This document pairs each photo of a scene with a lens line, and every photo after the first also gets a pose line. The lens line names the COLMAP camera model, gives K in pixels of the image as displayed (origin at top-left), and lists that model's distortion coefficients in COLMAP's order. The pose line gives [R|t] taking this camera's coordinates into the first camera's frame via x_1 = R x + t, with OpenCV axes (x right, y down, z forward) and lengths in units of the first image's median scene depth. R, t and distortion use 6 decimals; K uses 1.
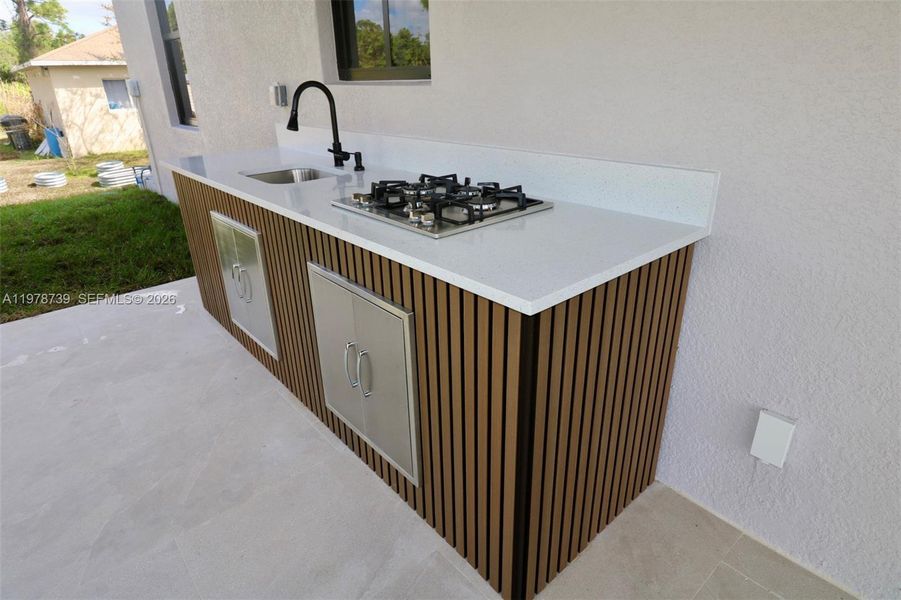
lens RADIAL K [[518.1, 0, 449.5], [0, 518.1, 288.3], [0, 0, 1]] dist [0.007216, -0.017381]
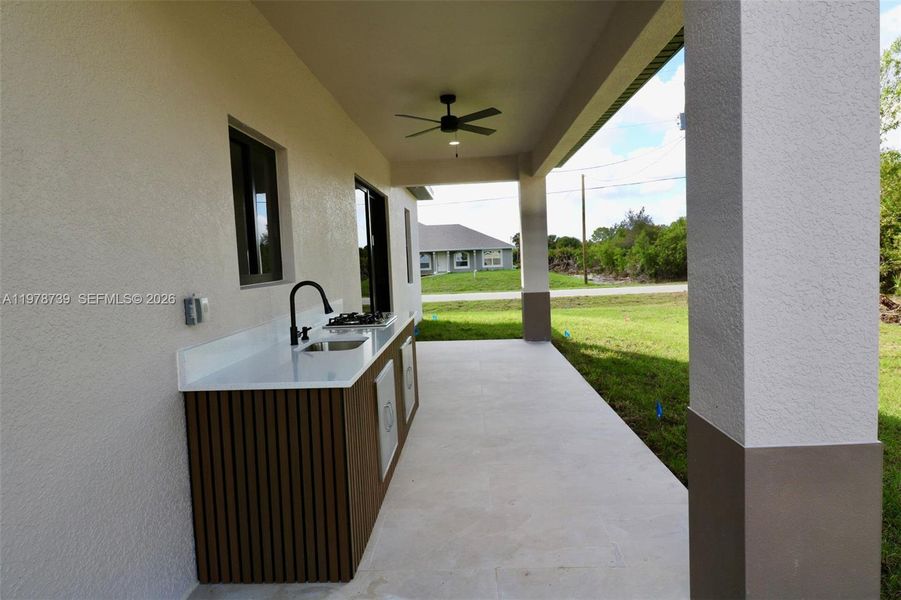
lens RADIAL K [[518.1, 0, 449.5], [0, 518.1, 288.3], [0, 0, 1]] dist [0.007216, -0.017381]
pose [[-0.731869, 0.015917, 0.681260, -0.769910], [0.310703, 0.897558, 0.312815, -0.363416], [-0.606491, 0.440609, -0.661840, 0.882766]]
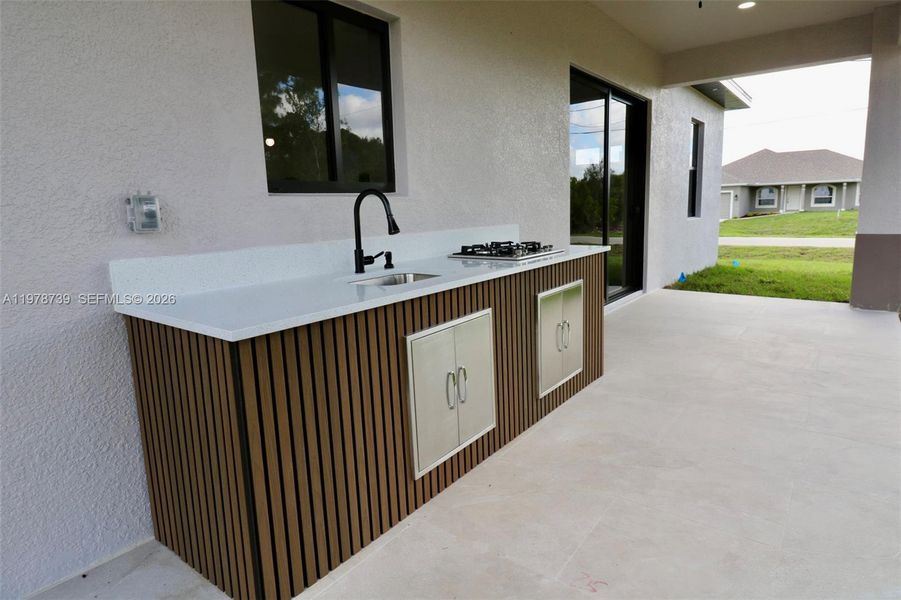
lens RADIAL K [[518.1, 0, 449.5], [0, 518.1, 288.3], [0, 0, 1]] dist [0.007216, -0.017381]
pose [[-0.210417, -0.118983, 0.970344, -0.683975], [0.402593, 0.893948, 0.196917, -0.190213], [-0.890867, 0.432088, -0.140200, 0.570128]]
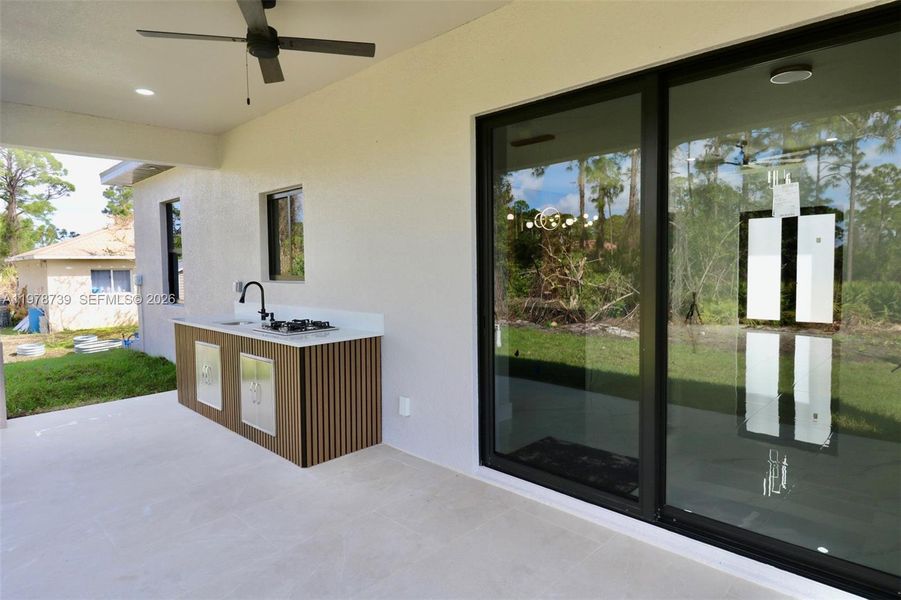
lens RADIAL K [[518.1, 0, 449.5], [0, 518.1, 288.3], [0, 0, 1]] dist [0.007216, -0.017381]
pose [[0.996637, 0.007180, 0.081630, 0.200653], [0.021093, 0.940110, -0.340219, 0.205421], [-0.079184, 0.340797, 0.936796, -0.583698]]
